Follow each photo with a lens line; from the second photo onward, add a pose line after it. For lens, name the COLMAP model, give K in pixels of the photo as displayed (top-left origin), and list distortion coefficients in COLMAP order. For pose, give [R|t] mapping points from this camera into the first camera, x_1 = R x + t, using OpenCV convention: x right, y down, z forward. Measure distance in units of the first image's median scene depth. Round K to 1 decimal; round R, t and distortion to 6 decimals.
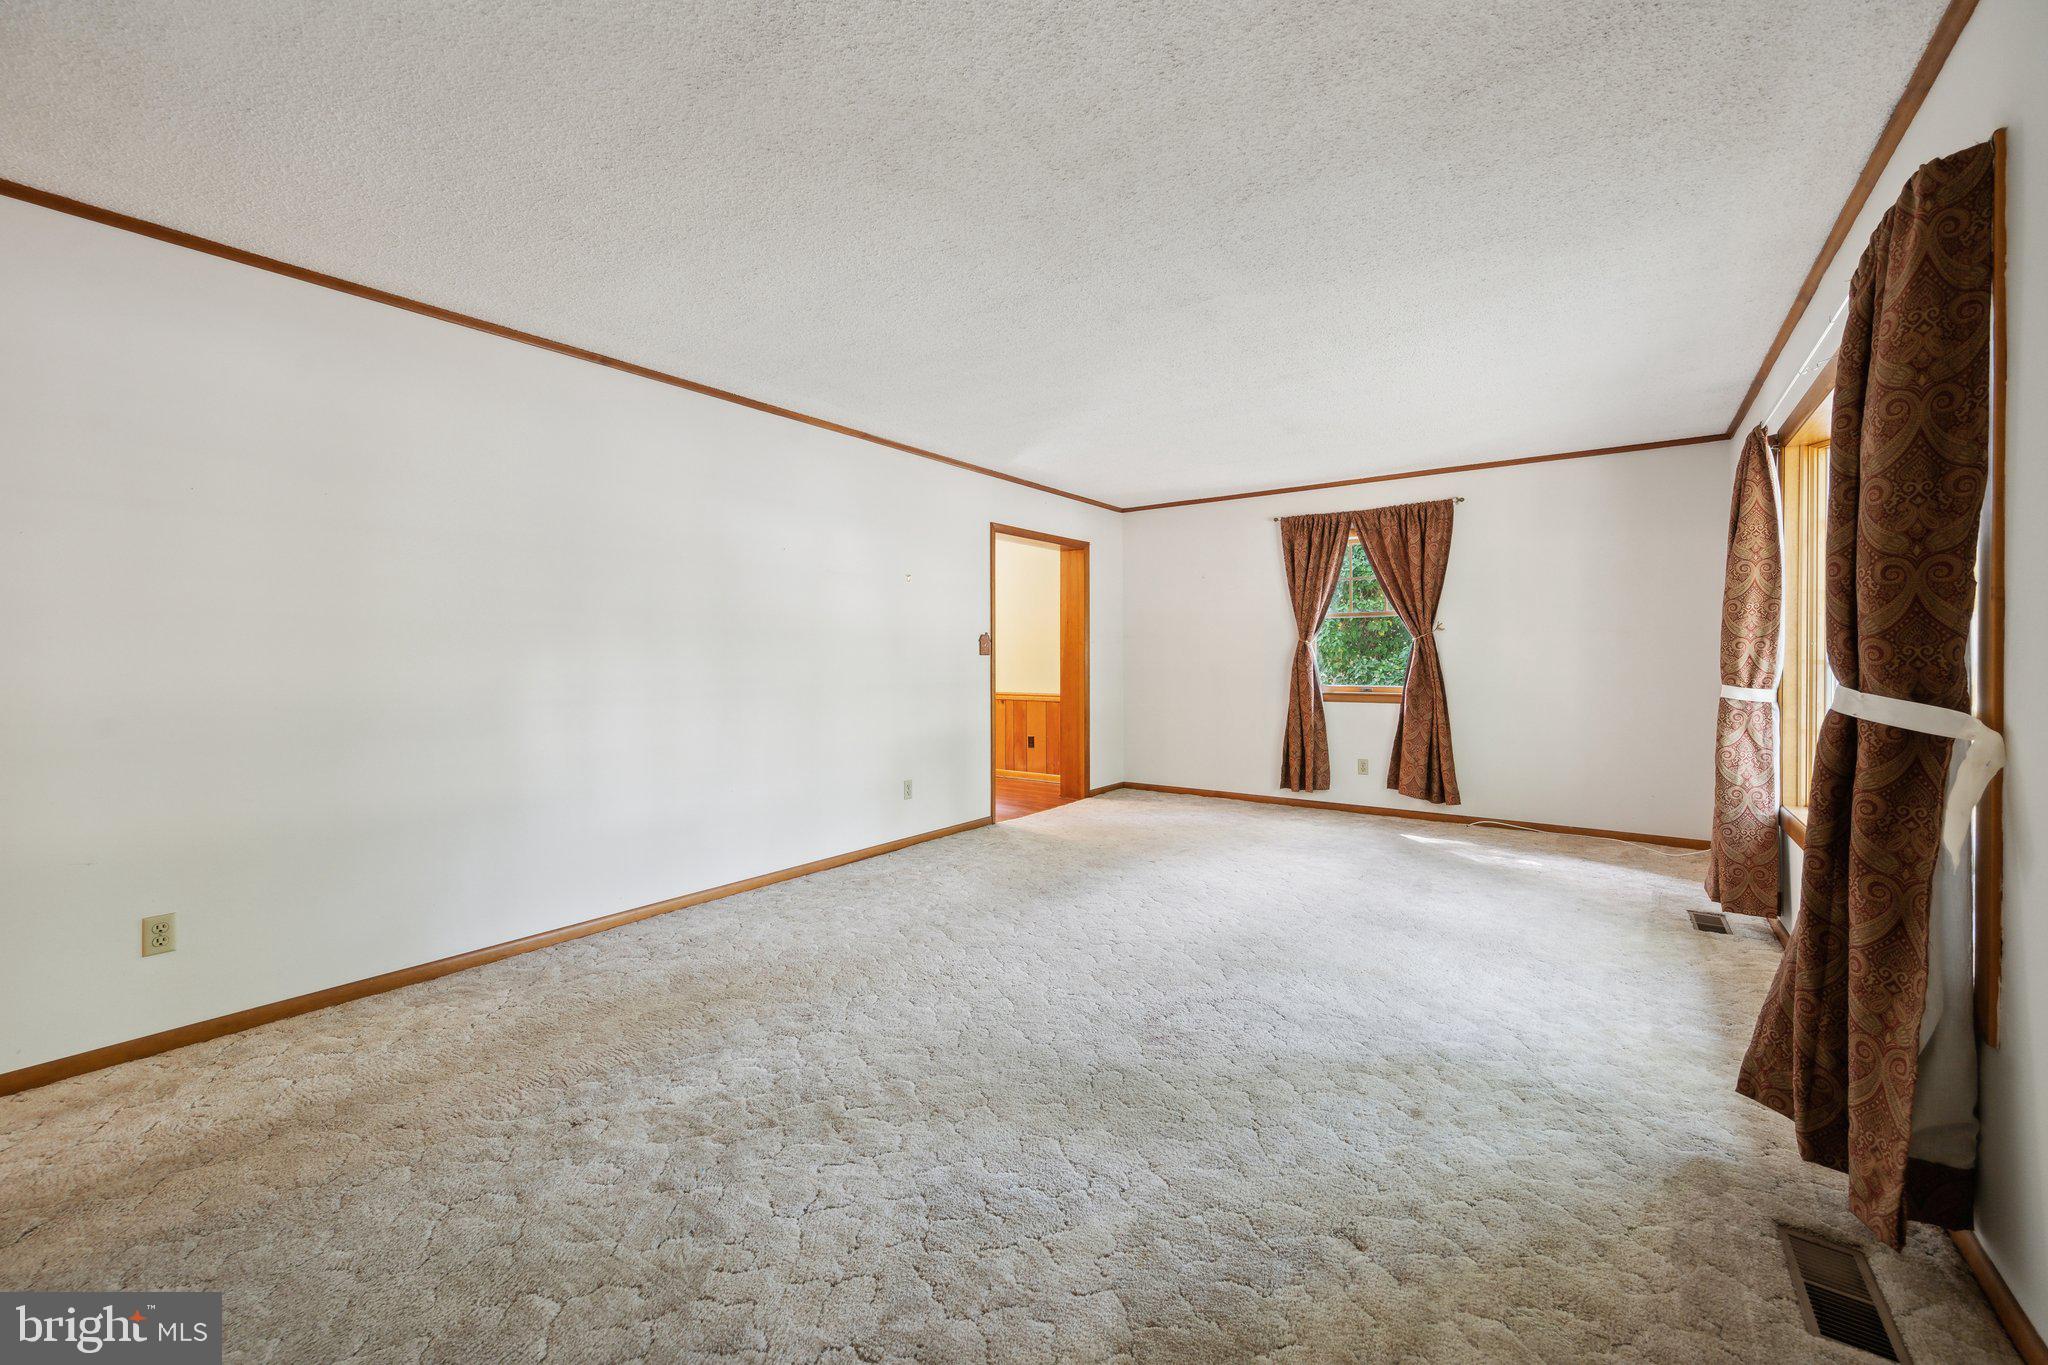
lens RADIAL K [[810.0, 0, 1025.3], [0, 810.0, 660.8], [0, 0, 1]] dist [-0.000303, 0.000102]
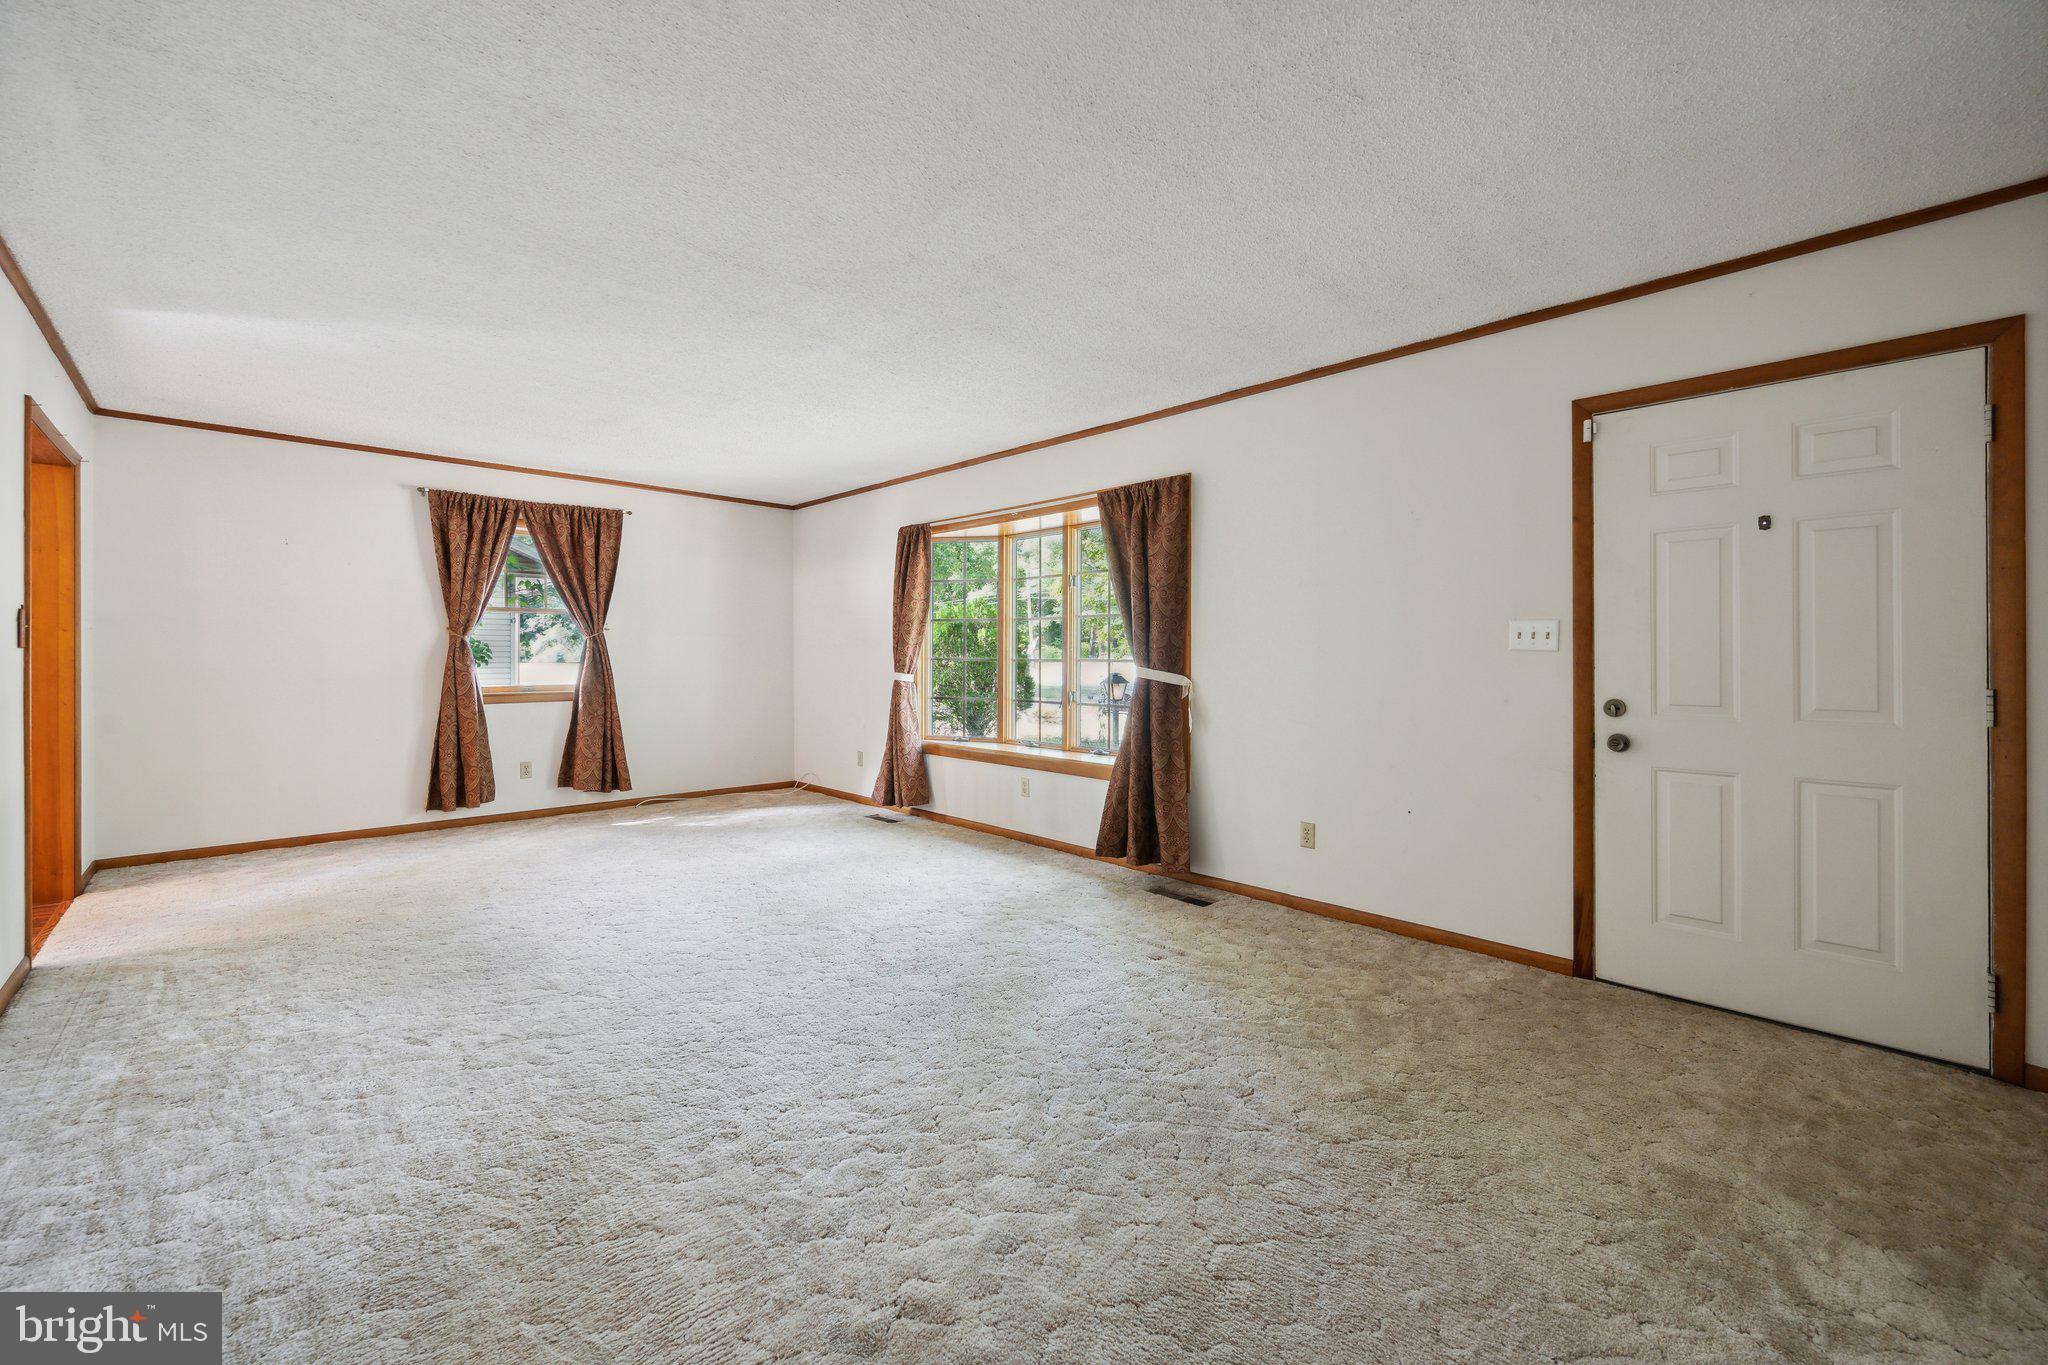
lens RADIAL K [[797.6, 0, 1024.7], [0, 797.6, 651.2], [0, 0, 1]] dist [-0.001452, -0.000064]
pose [[0.181974, 0.010580, 0.983246, -0.418685], [0.001952, 0.999936, -0.011121, 0.002535], [-0.983301, 0.003943, 0.181942, 0.263496]]
